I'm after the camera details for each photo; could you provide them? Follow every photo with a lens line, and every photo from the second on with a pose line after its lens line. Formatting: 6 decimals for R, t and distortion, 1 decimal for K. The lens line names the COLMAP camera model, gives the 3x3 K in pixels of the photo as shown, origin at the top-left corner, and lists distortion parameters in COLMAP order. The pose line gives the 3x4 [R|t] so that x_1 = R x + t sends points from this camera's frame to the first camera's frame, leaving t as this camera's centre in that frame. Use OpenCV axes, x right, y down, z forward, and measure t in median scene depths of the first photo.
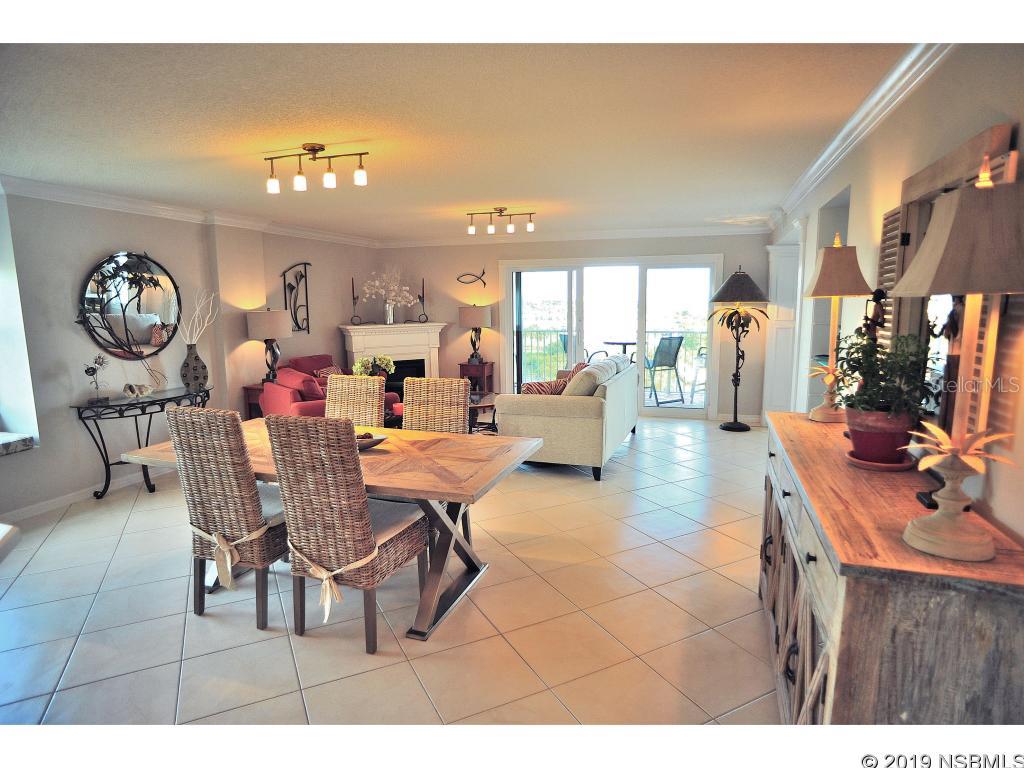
lens RADIAL K [[585.3, 0, 515.0], [0, 585.3, 389.0], [0, 0, 1]] dist [-0.086798, 0.060456]
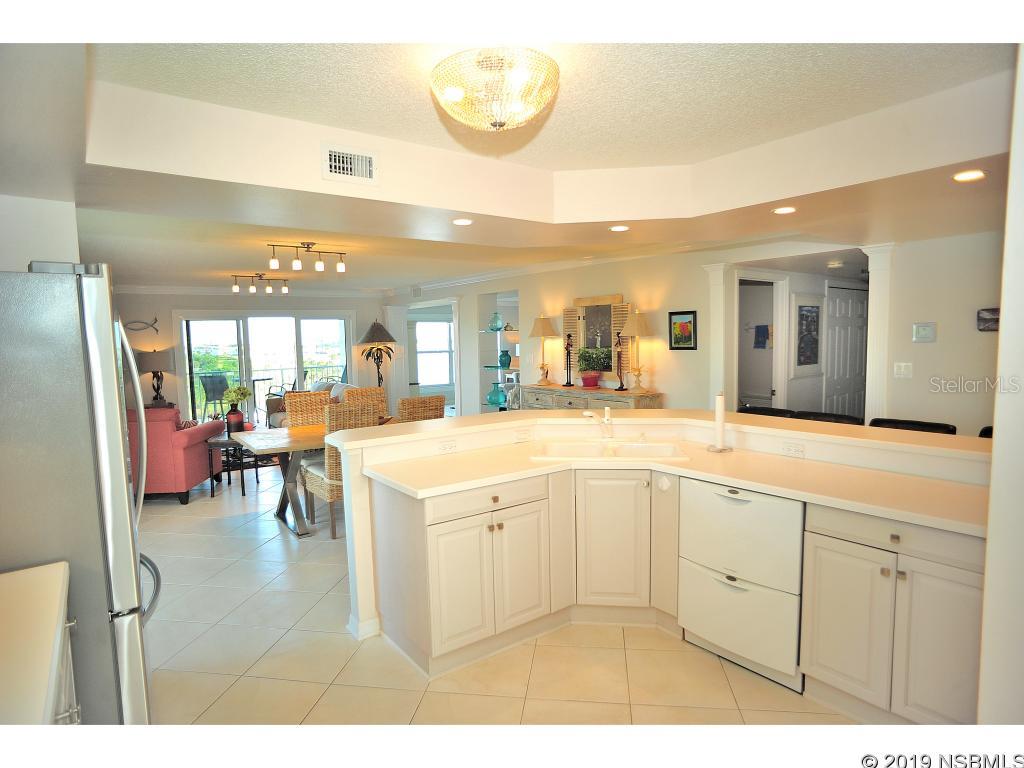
lens RADIAL K [[585.3, 0, 515.0], [0, 585.3, 389.0], [0, 0, 1]] dist [-0.086798, 0.060456]
pose [[0.568449, -0.075228, 0.819272, -0.584796], [0.139062, 0.990268, -0.005559, 0.026503], [-0.810881, 0.117089, 0.573378, -0.140678]]
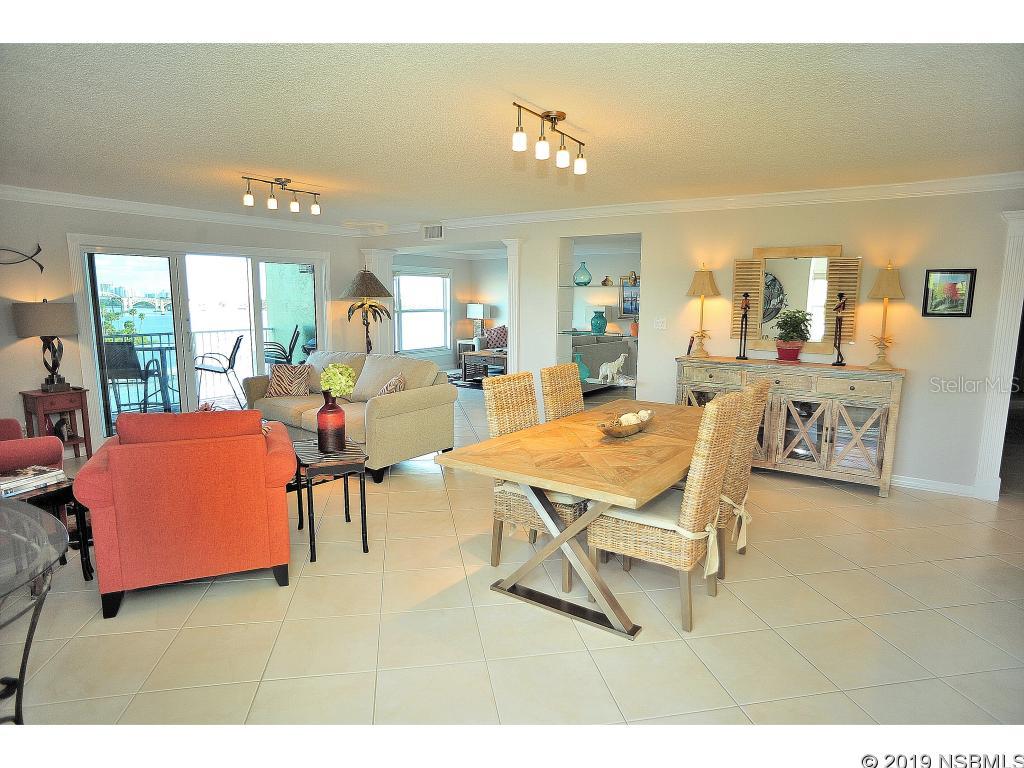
lens RADIAL K [[585.3, 0, 515.0], [0, 585.3, 389.0], [0, 0, 1]] dist [-0.086798, 0.060456]
pose [[0.278668, -0.137579, 0.950482, -0.550215], [0.137081, 0.985251, 0.102422, -0.044140], [-0.950554, 0.101751, 0.293417, 0.359204]]
